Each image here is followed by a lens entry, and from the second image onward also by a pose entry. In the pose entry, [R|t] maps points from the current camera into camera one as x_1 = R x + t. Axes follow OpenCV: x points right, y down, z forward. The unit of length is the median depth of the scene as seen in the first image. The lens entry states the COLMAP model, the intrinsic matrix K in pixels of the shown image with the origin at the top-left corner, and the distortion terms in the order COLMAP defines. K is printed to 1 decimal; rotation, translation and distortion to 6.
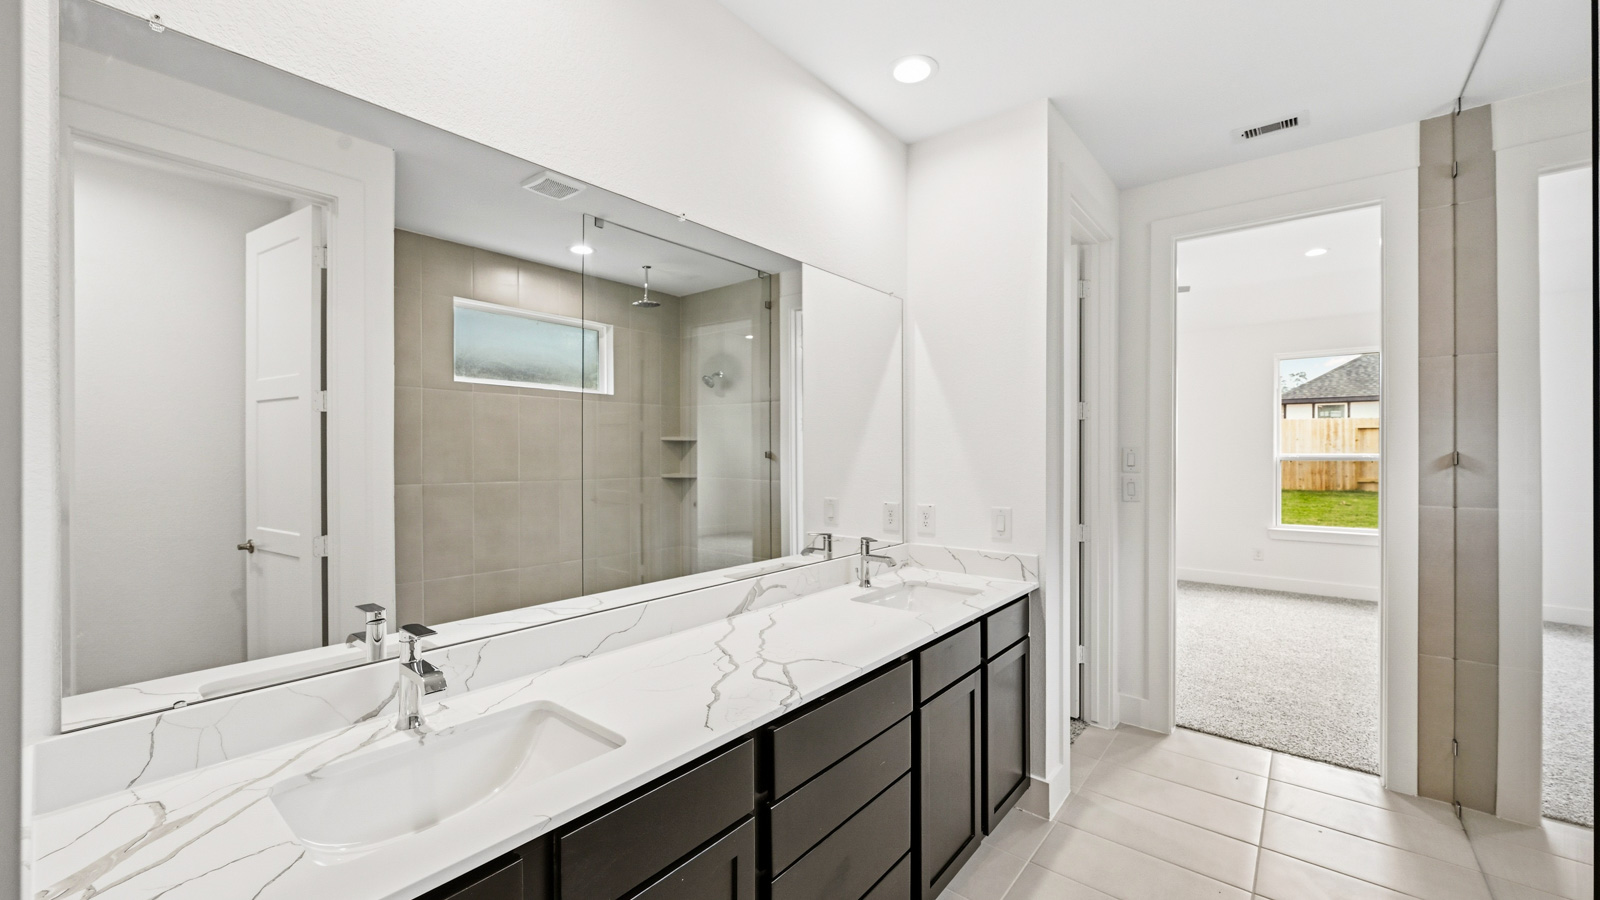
lens RADIAL K [[630.0, 0, 805.3], [0, 630.0, 452.5], [0, 0, 1]] dist [-0.001837, 0.000153]
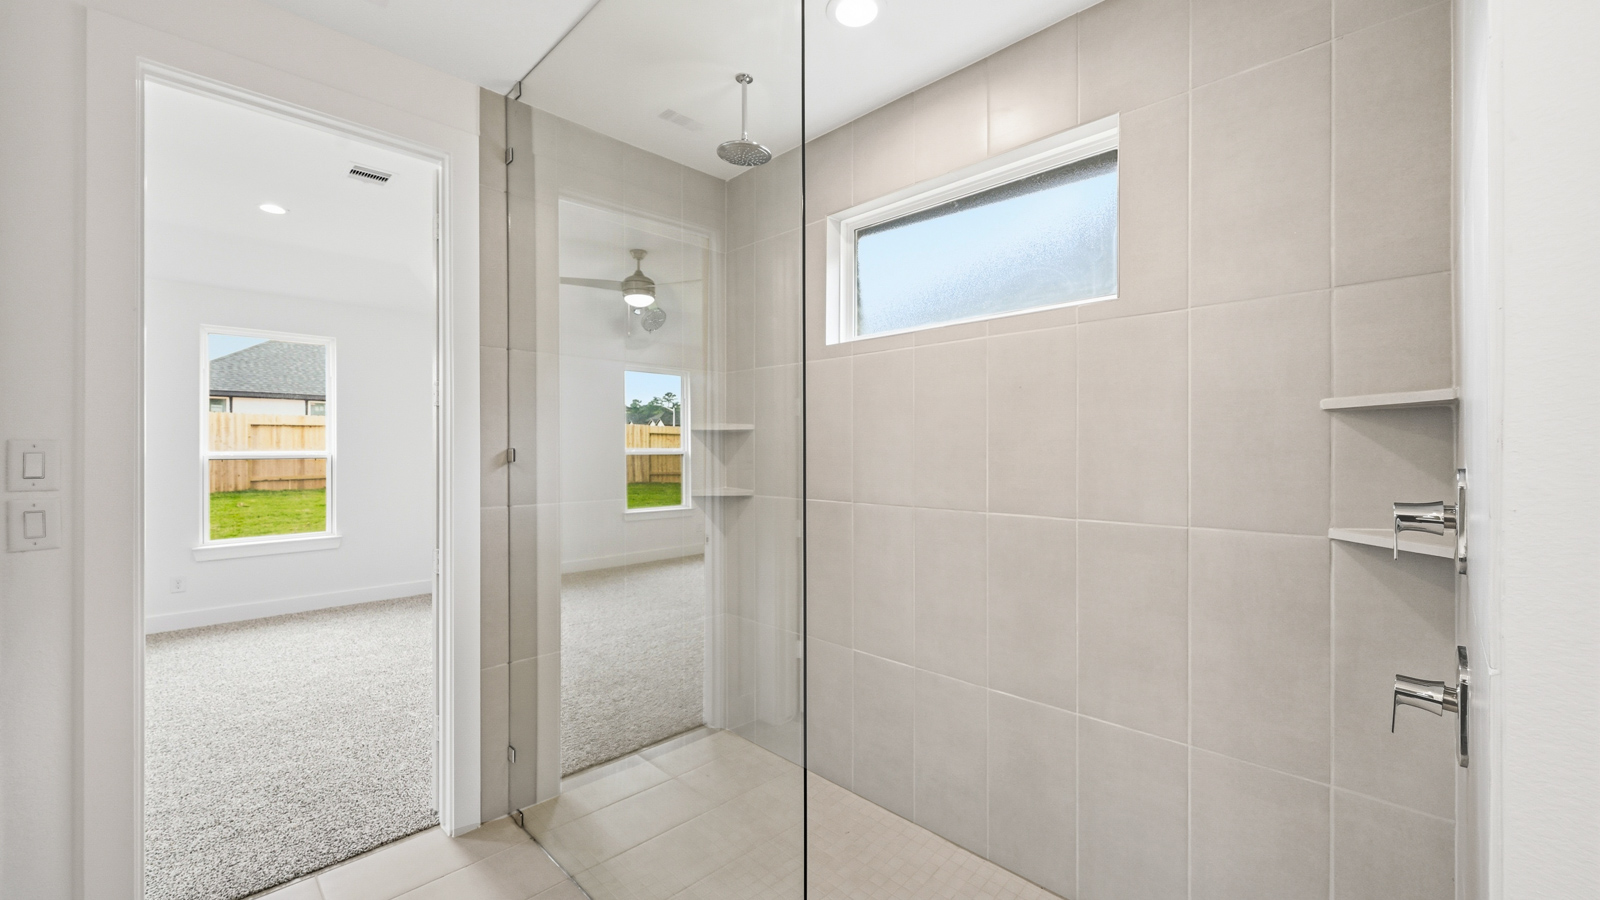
lens RADIAL K [[630.0, 0, 805.9], [0, 630.0, 451.0], [0, 0, 1]] dist [-0.001837, 0.000153]
pose [[0.102179, -0.003690, 0.994759, 0.049563], [0.002143, 0.999992, 0.003489, 0.000059], [-0.994764, 0.001775, 0.102186, 0.188158]]
